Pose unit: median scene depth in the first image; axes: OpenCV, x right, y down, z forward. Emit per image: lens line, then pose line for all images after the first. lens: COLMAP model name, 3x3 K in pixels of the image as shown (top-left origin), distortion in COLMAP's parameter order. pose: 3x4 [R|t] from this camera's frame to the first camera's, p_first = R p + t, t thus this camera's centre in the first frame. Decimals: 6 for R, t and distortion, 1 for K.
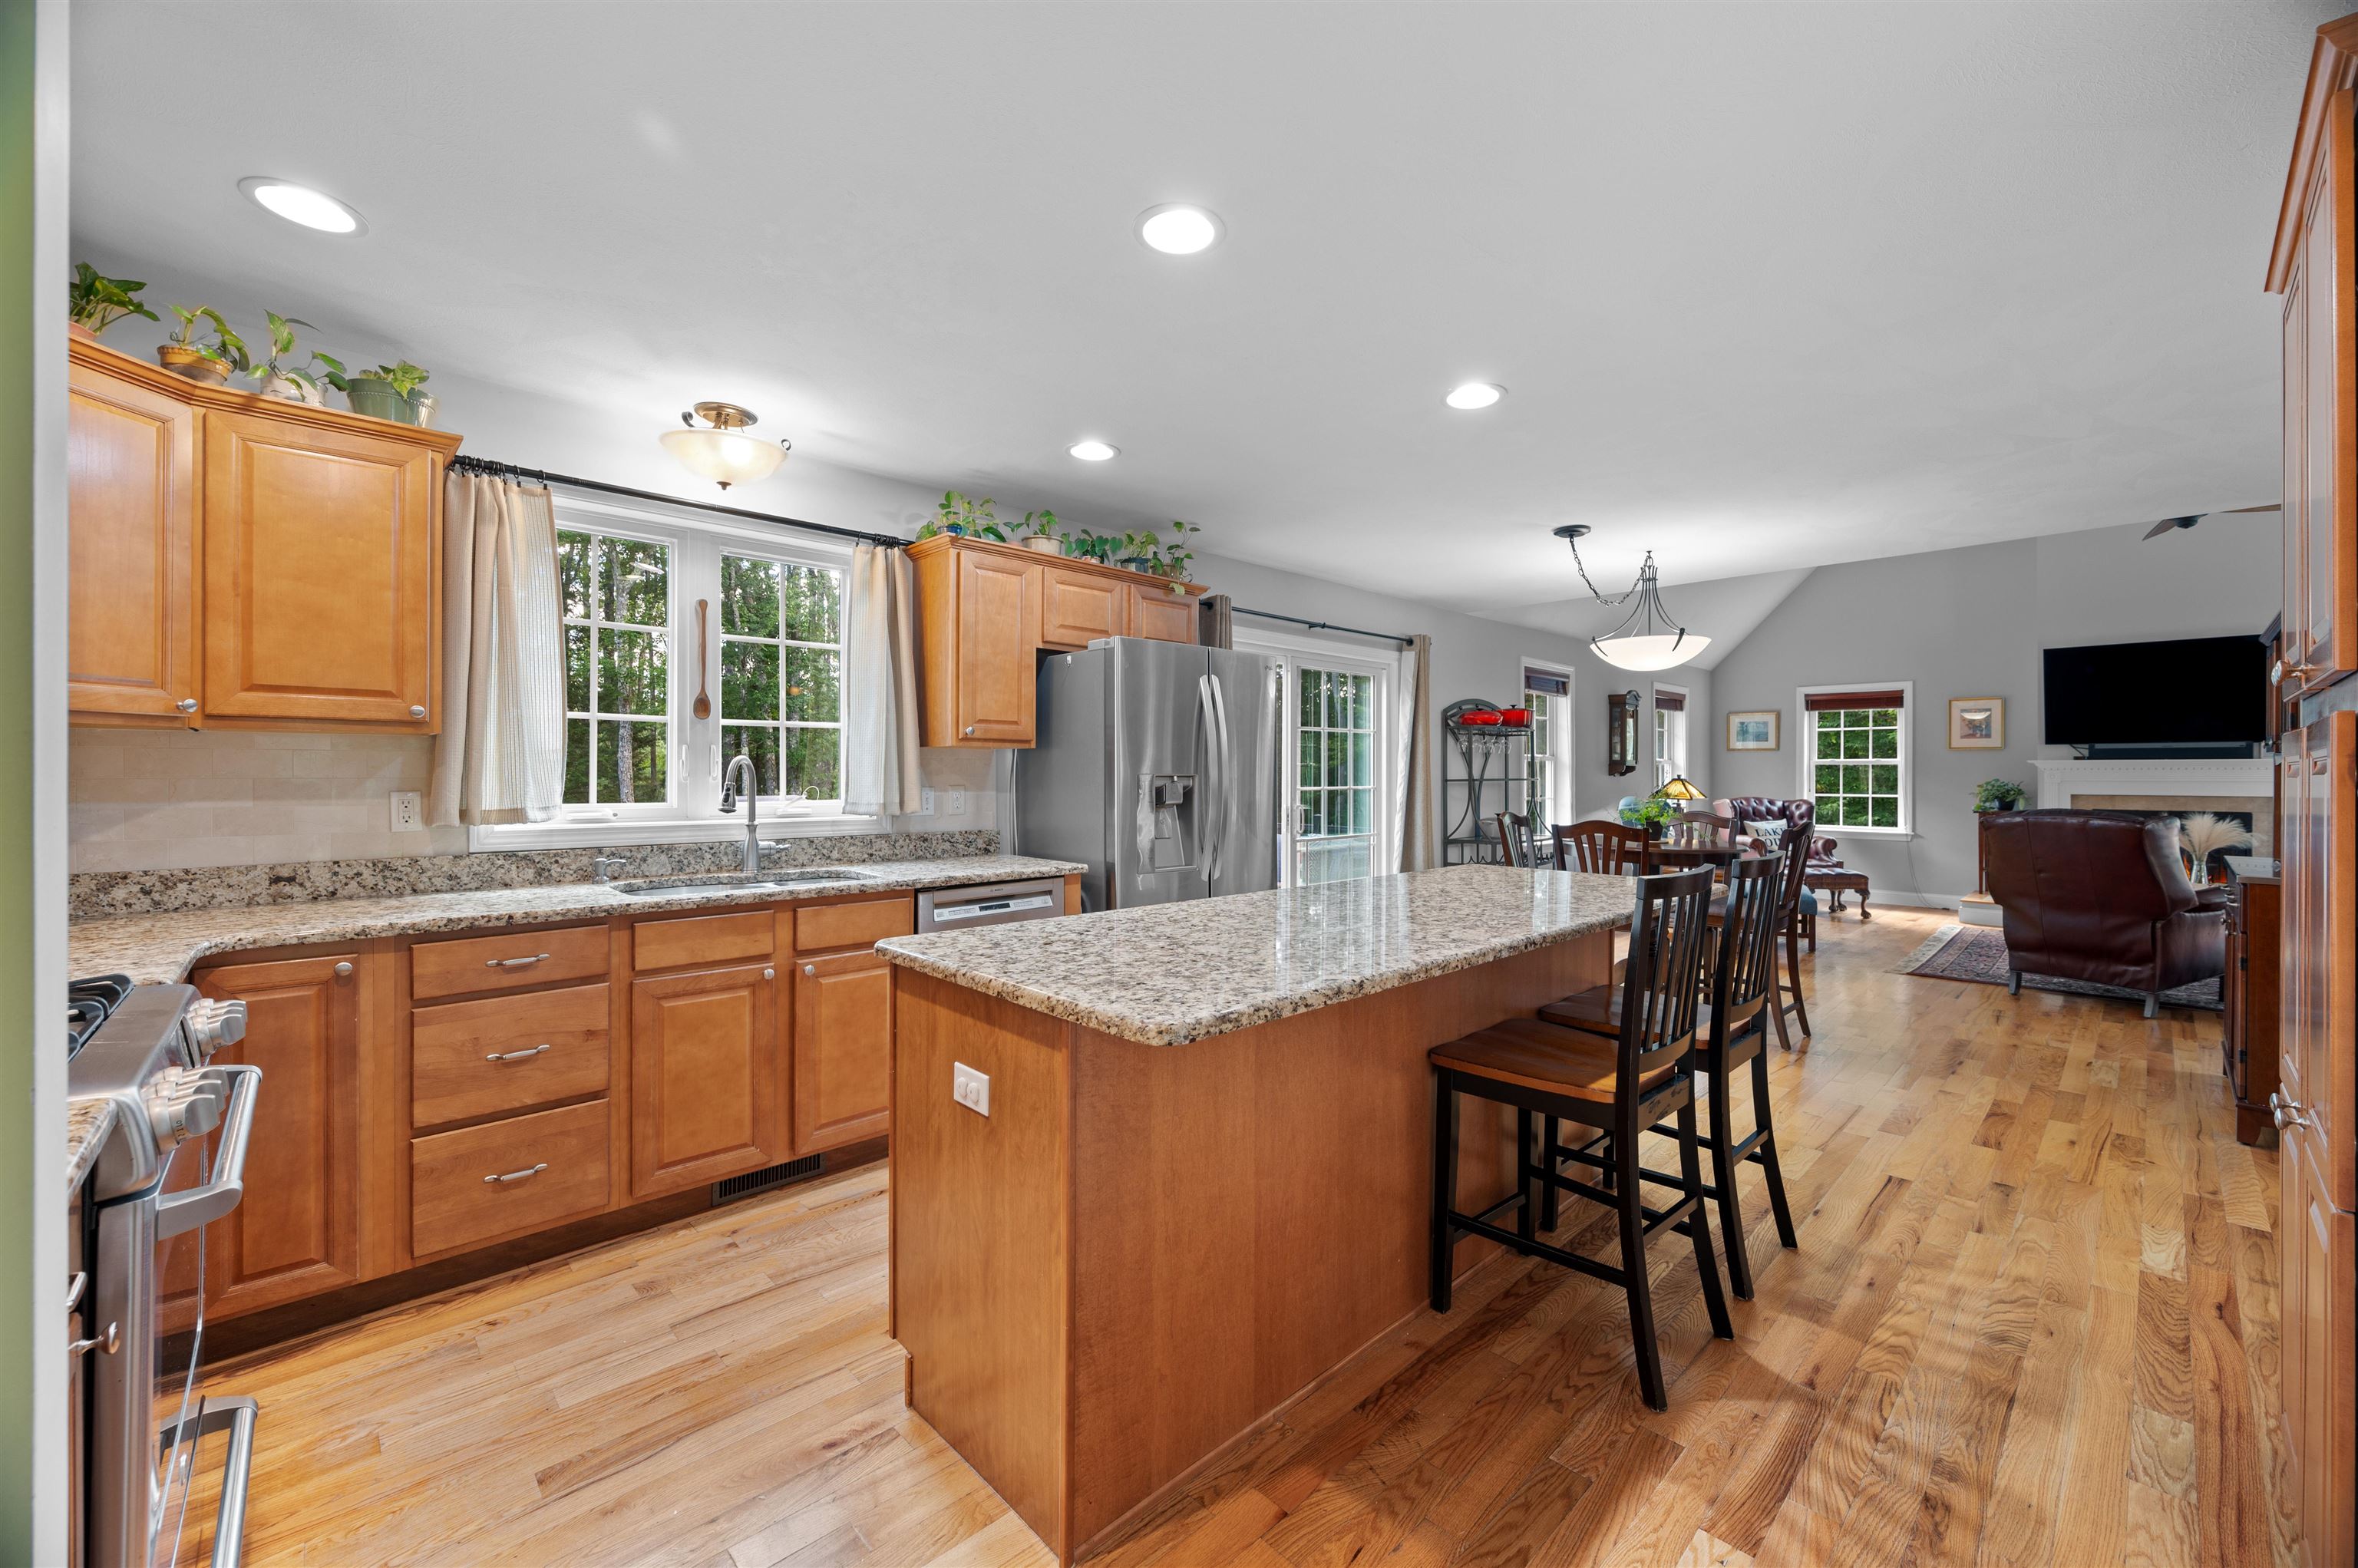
lens RADIAL K [[927.9, 0, 1190.1], [0, 927.9, 774.3], [0, 0, 1]] dist [-0.001790, -0.001268]
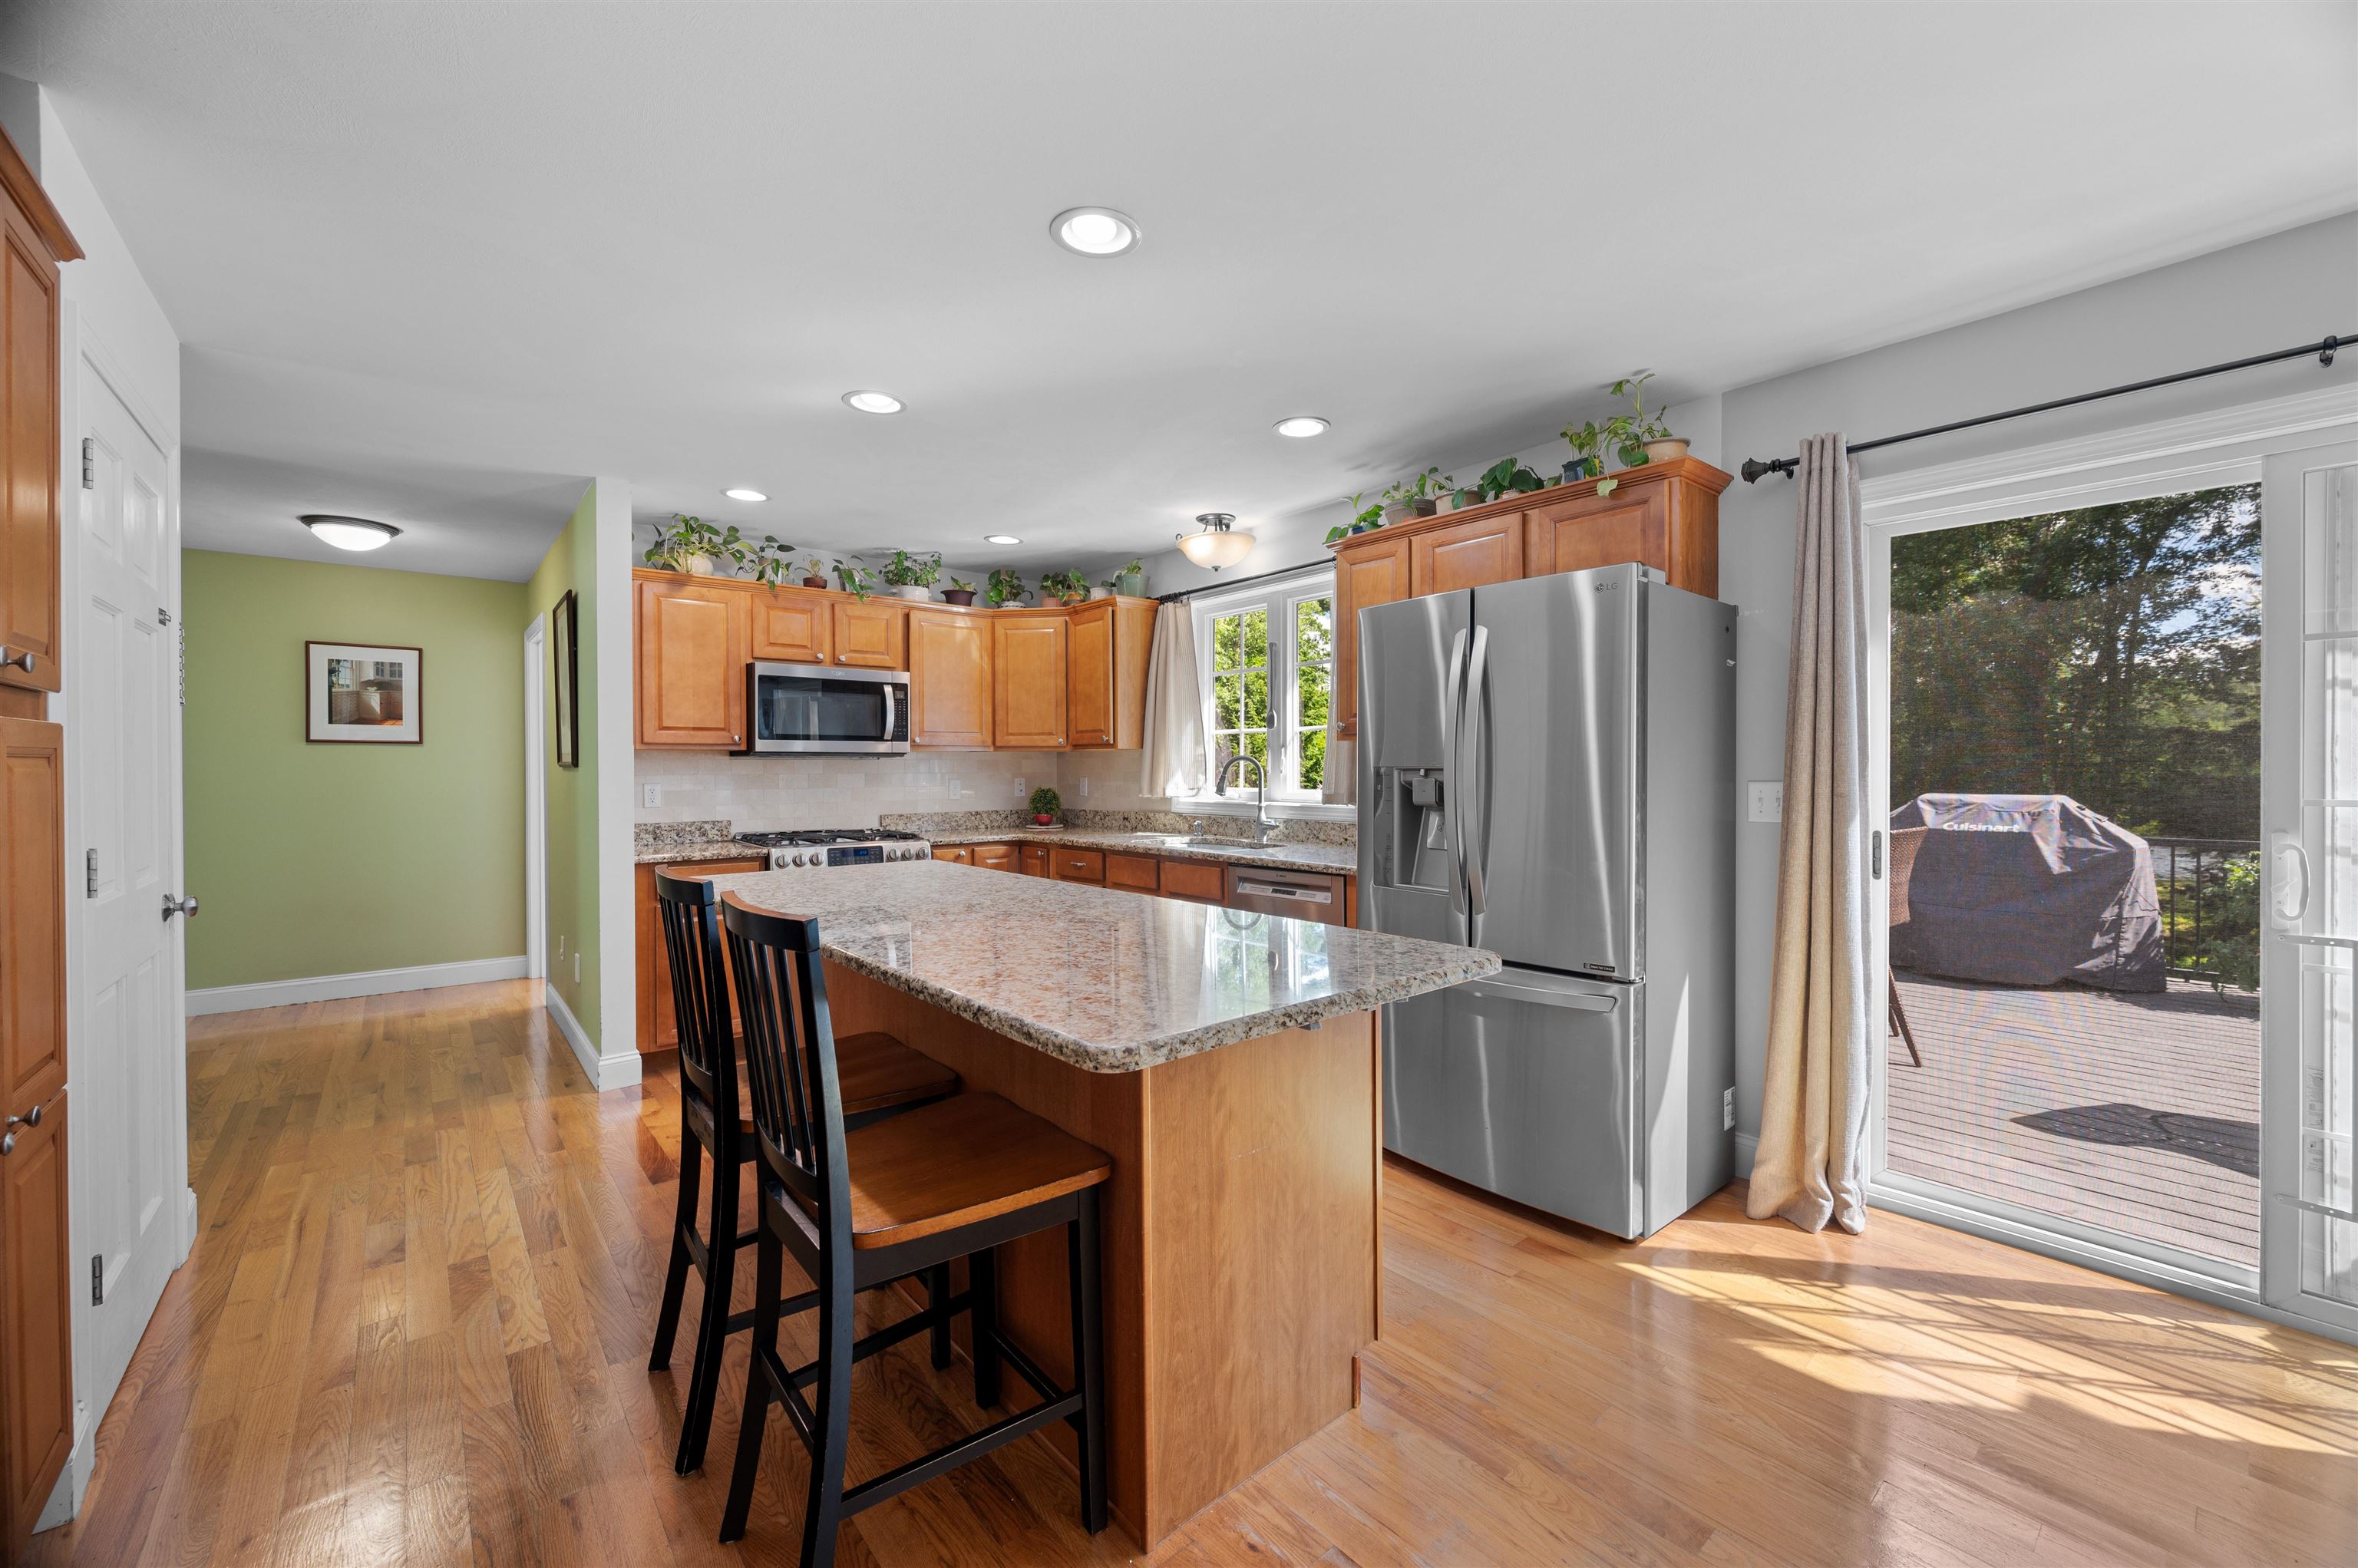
lens RADIAL K [[927.9, 0, 1179.1], [0, 927.9, 784.2], [0, 0, 1]] dist [-0.001790, -0.001268]
pose [[-0.064194, 0.014250, -0.997836, 0.791869], [0.003668, 0.999895, 0.014044, 0.002685], [0.997931, -0.002758, -0.064240, 0.872978]]
